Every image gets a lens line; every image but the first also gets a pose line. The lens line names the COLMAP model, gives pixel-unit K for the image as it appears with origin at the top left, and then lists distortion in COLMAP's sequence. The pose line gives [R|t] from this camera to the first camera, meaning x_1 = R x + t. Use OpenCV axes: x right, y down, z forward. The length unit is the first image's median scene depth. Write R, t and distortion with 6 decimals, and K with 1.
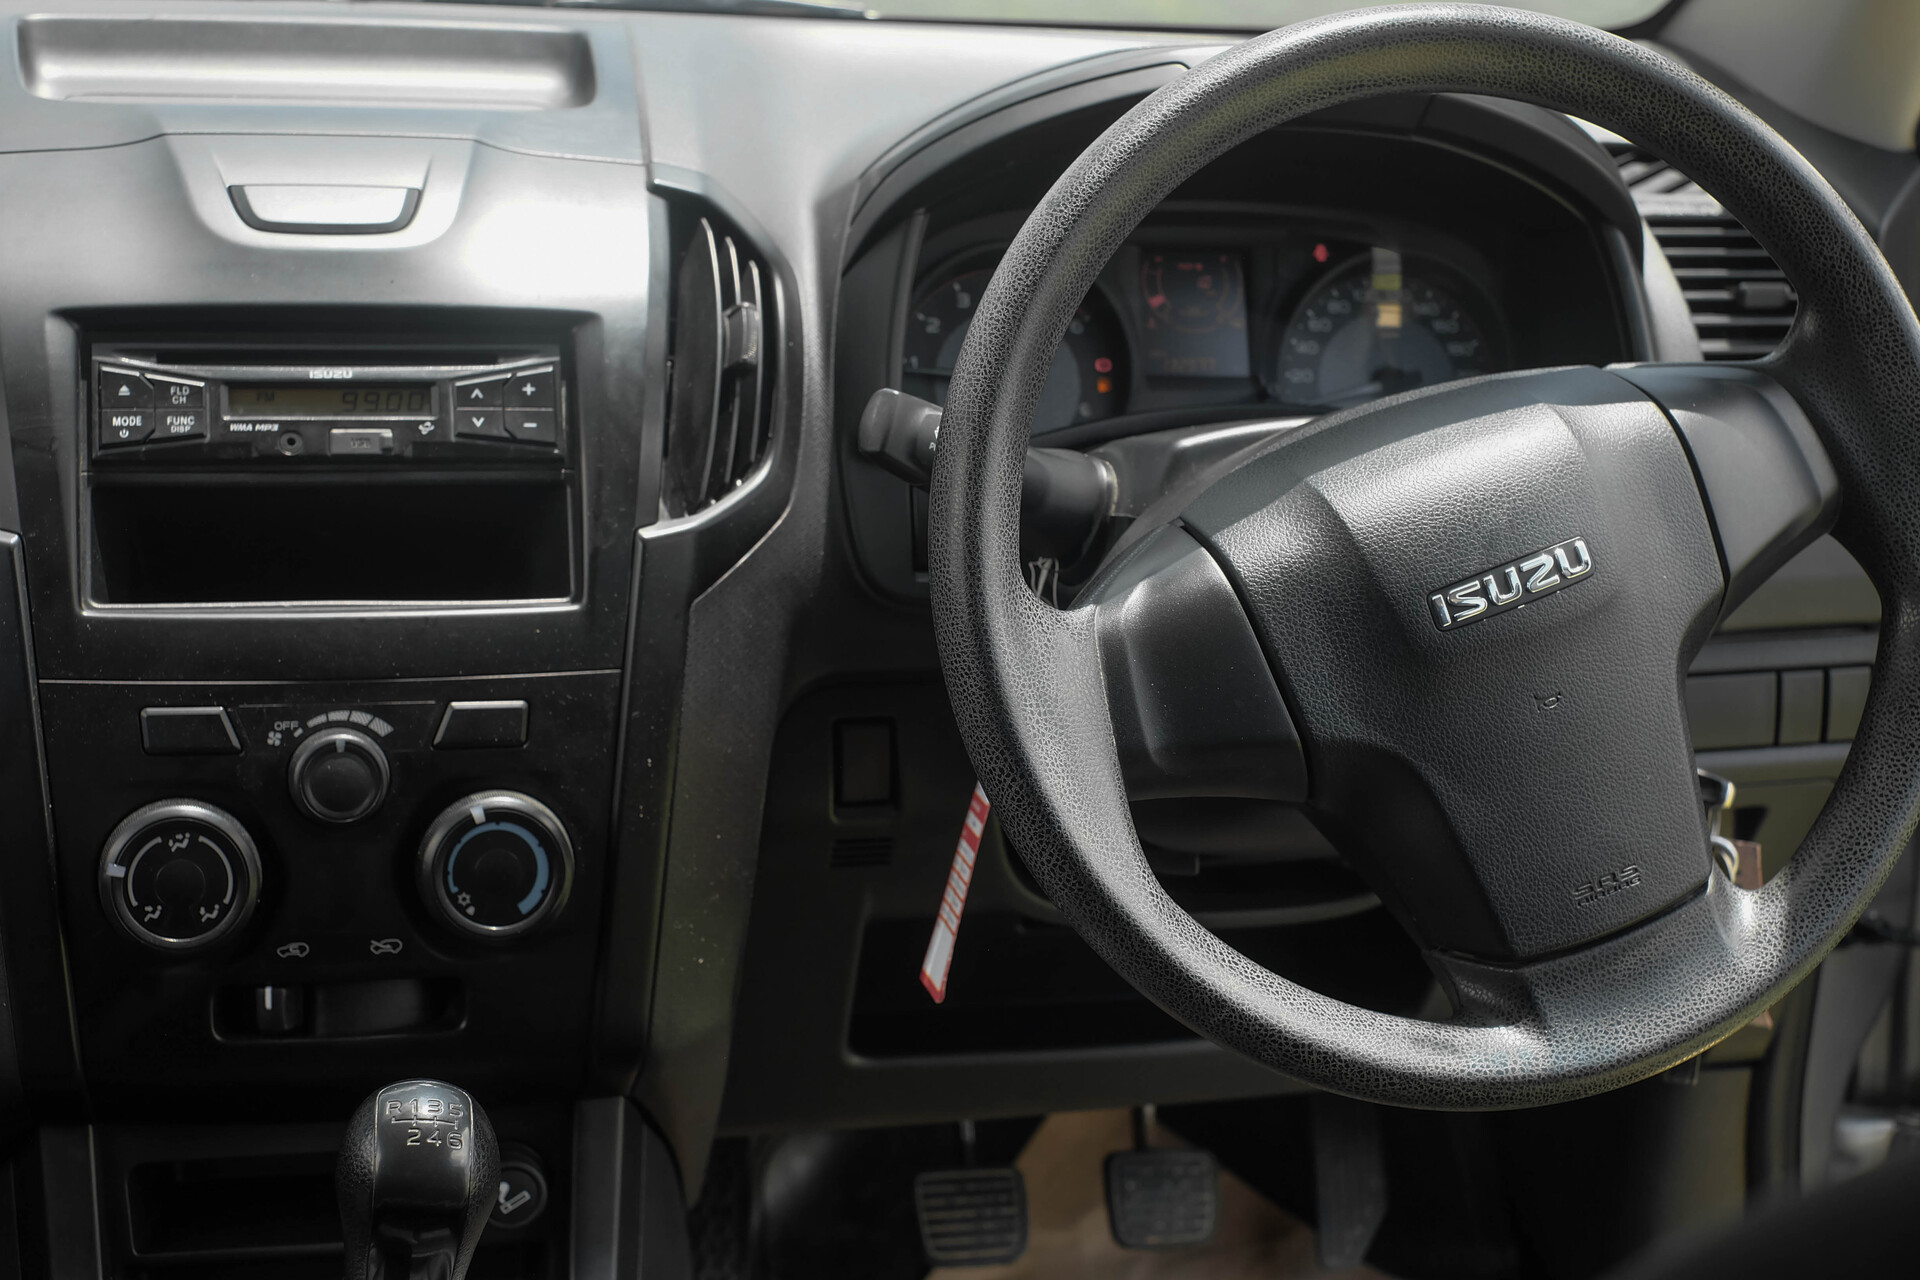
lens RADIAL K [[3049.1, 0, 960.0], [0, 3049.1, 640.0], [0, 0, 1]] dist [-0.047658, -0.020809]
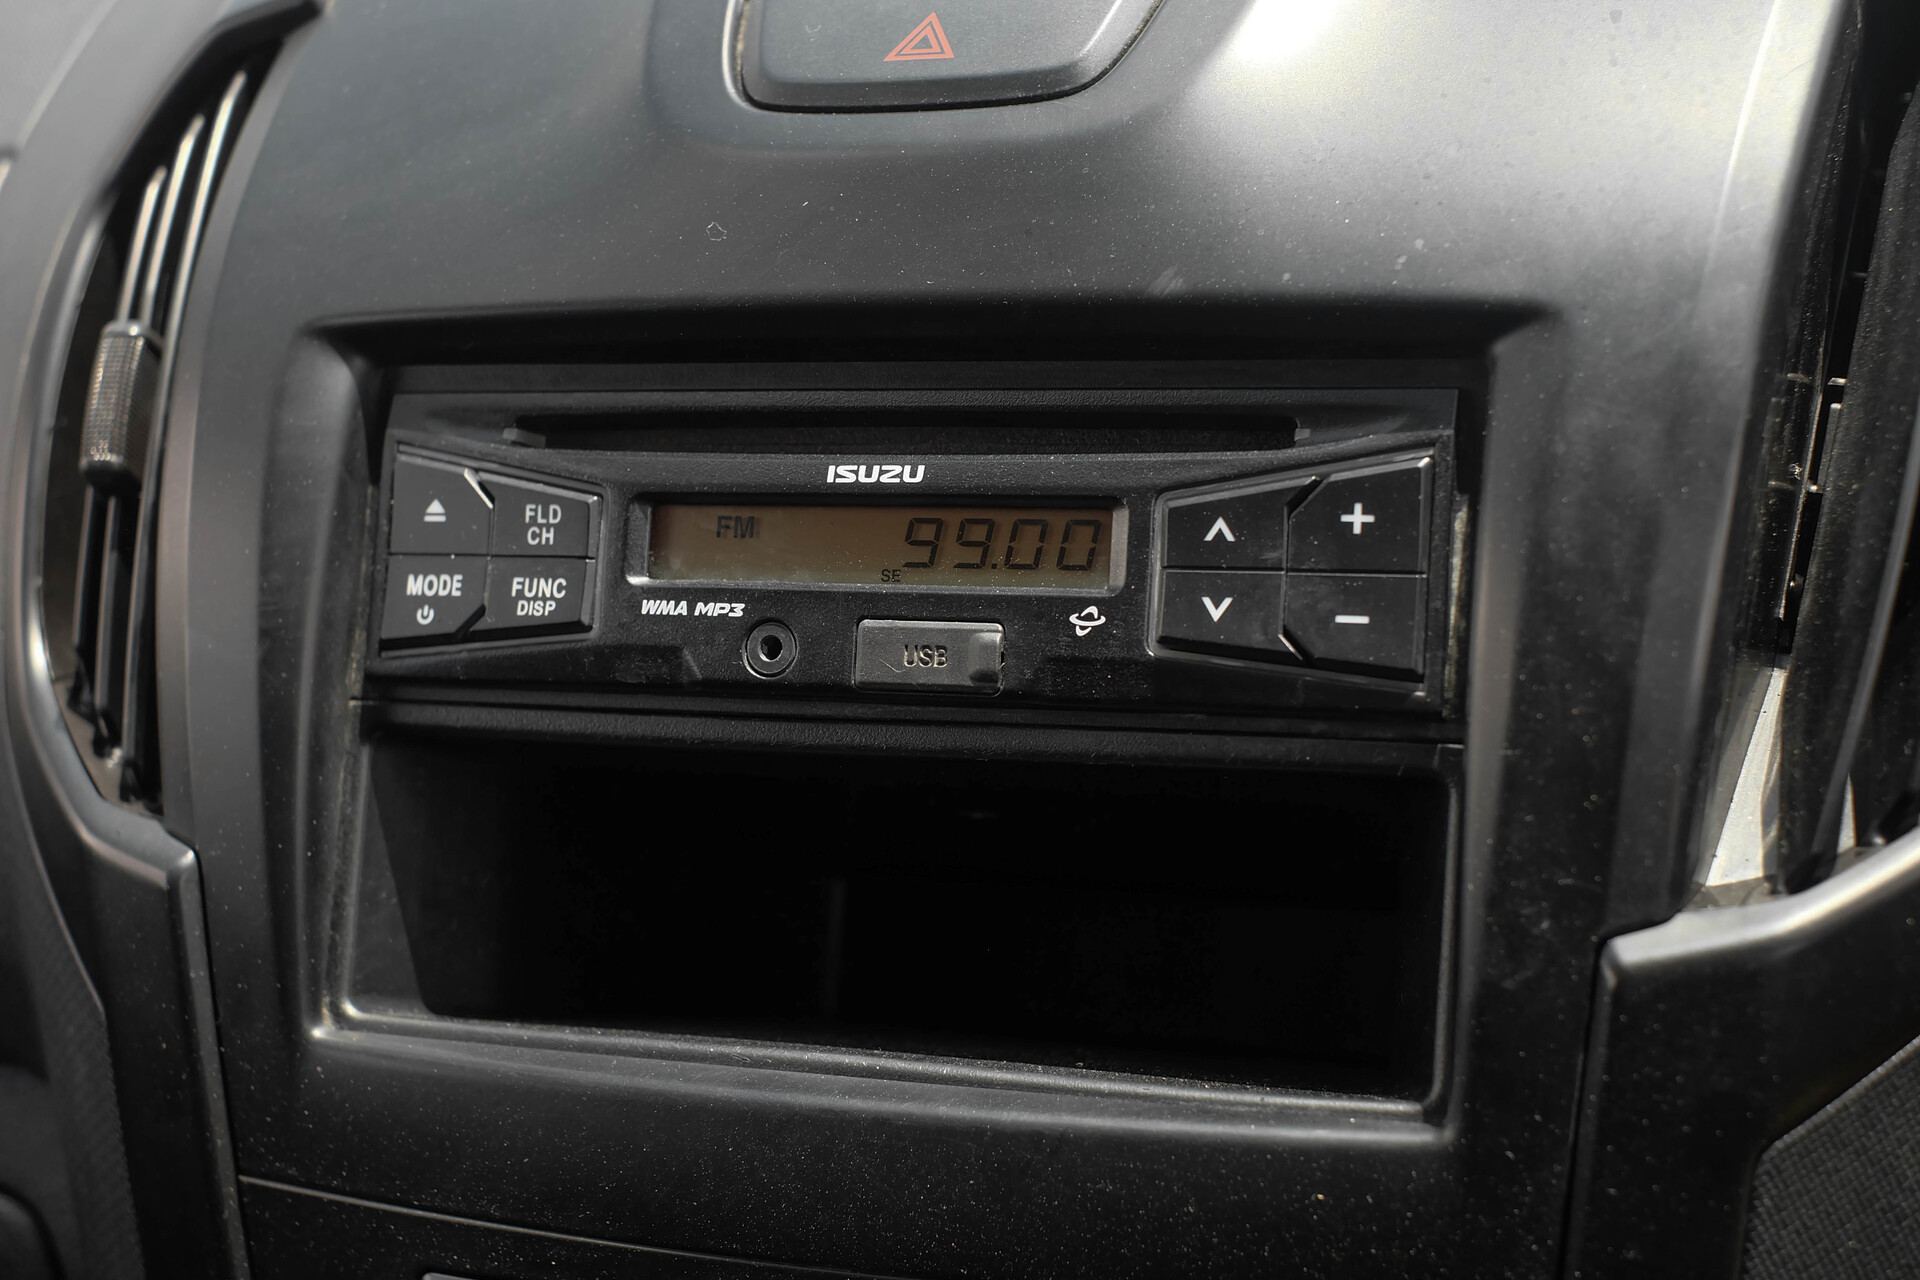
lens RADIAL K [[3145.1, 0, 960.0], [0, 3145.1, 640.0], [0, 0, 1]] dist [-0.039502, -0.015727]
pose [[0.812011, 0.066947, -0.579790, 0.041182], [-0.000156, 0.993424, 0.114490, -0.113152], [0.583642, -0.092877, 0.806682, 0.676150]]
